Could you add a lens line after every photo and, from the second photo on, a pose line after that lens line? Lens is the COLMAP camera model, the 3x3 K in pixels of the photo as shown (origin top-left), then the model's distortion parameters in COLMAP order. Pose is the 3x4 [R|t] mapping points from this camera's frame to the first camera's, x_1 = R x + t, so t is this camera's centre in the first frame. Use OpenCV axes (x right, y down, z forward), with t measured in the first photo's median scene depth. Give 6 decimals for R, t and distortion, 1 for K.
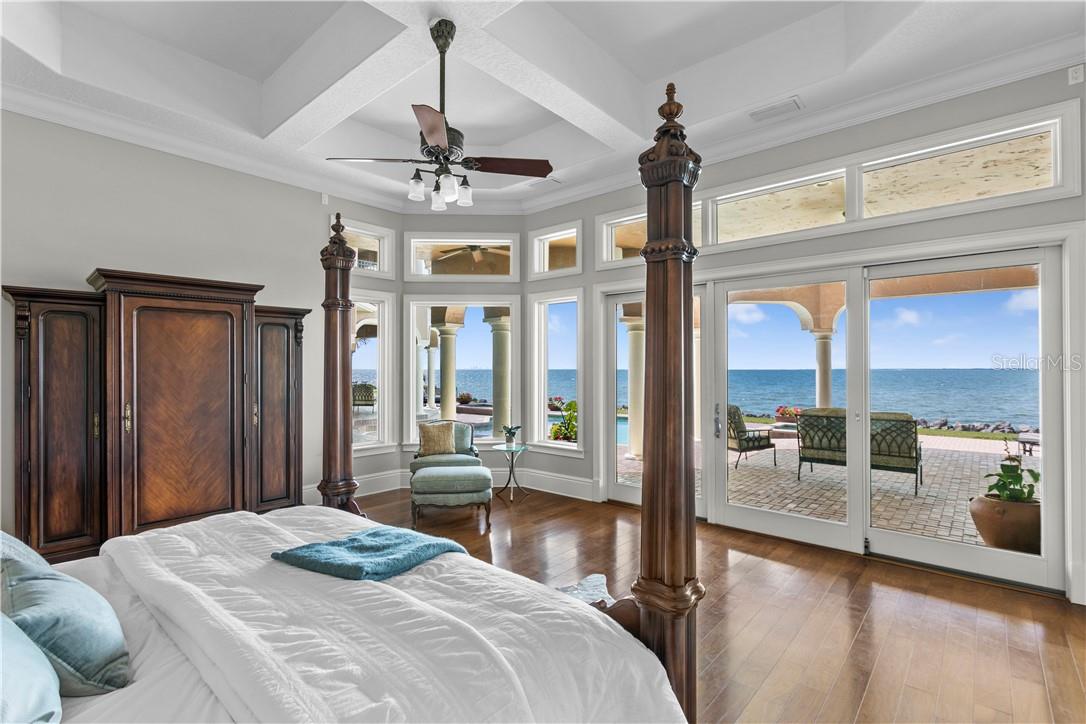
lens RADIAL K [[502.1, 0, 543.0], [0, 502.1, 362.0], [0, 0, 1]] dist [-0.001240, 0.000177]
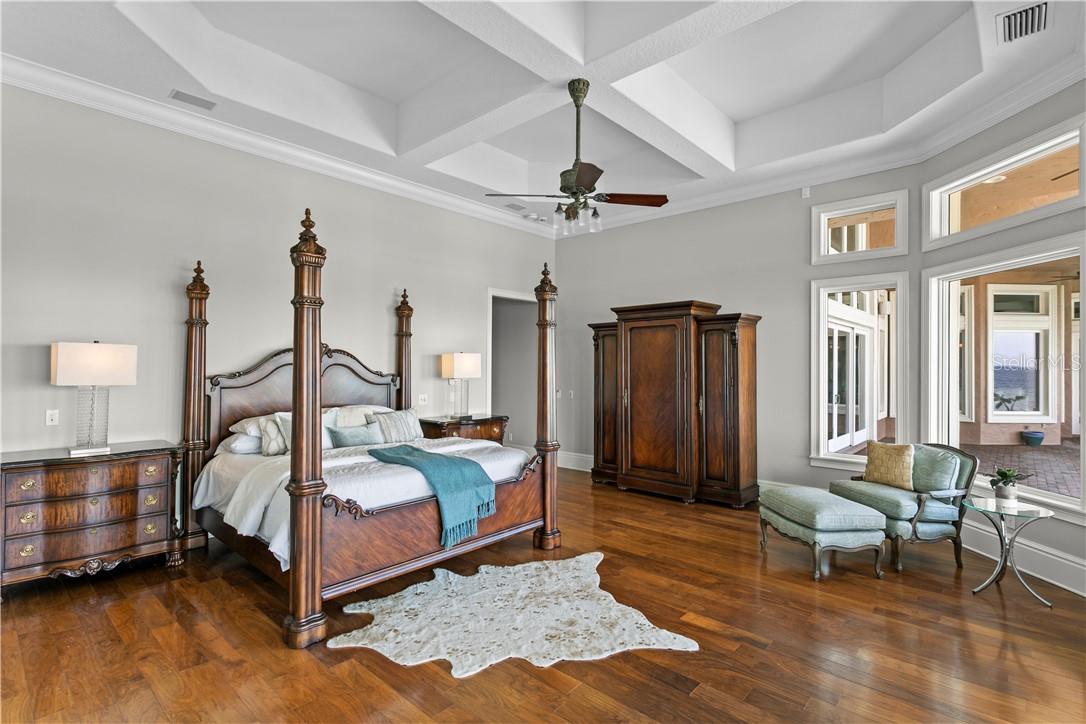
lens RADIAL K [[502.1, 0, 543.0], [0, 502.1, 362.0], [0, 0, 1]] dist [-0.001240, 0.000177]
pose [[0.002390, -0.007359, -0.999970, 0.716668], [0.007984, 0.999941, -0.007339, 0.005576], [0.999965, -0.007966, 0.002449, 0.658797]]
